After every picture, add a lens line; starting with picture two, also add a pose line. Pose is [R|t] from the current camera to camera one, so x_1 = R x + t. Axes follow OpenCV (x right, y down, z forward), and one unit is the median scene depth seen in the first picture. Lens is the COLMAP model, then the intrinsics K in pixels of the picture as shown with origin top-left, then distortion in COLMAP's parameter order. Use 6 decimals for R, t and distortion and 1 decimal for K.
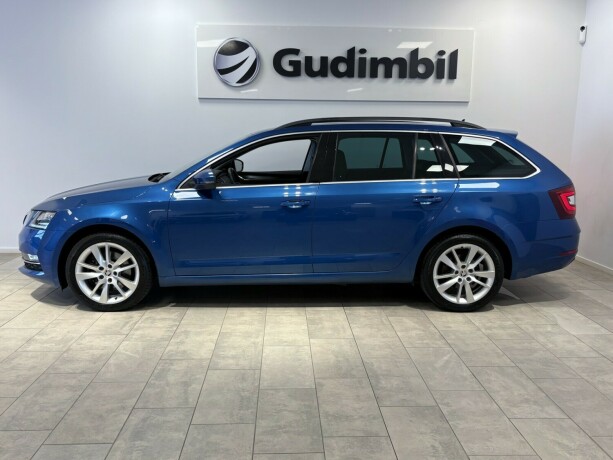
lens RADIAL K [[554.7, 0, 307.1], [0, 554.7, 232.8], [0, 0, 1]] dist [0.030023, -0.041446]
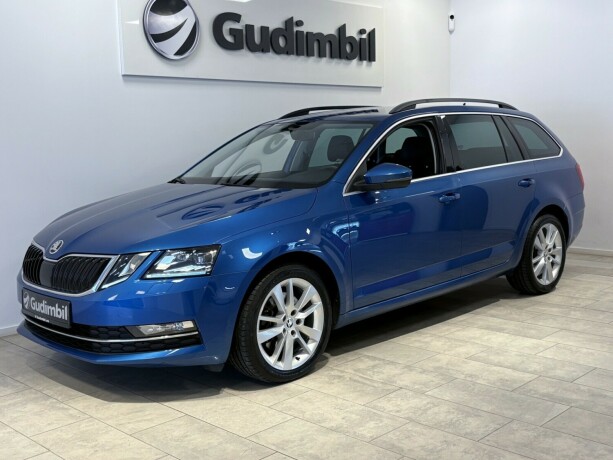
lens RADIAL K [[741.0, 0, 308.3], [0, 741.0, 229.4], [0, 0, 1]] dist [0.016825, 0.000000]
pose [[0.728706, -0.115388, 0.675036, -0.934259], [0.151615, 0.988425, 0.005289, -0.042781], [-0.667833, 0.098492, 0.737766, 0.303399]]
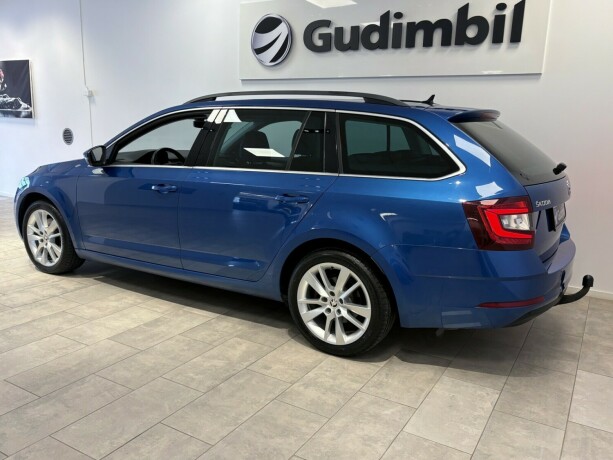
lens RADIAL K [[524.6, 0, 304.1], [0, 524.6, 227.3], [0, 0, 1]] dist [0.025682, -0.009220]
pose [[0.833621, 0.121473, -0.538813, 0.617305], [-0.115083, 0.992306, 0.045662, -0.053767], [0.540214, 0.023943, 0.841187, 0.400849]]
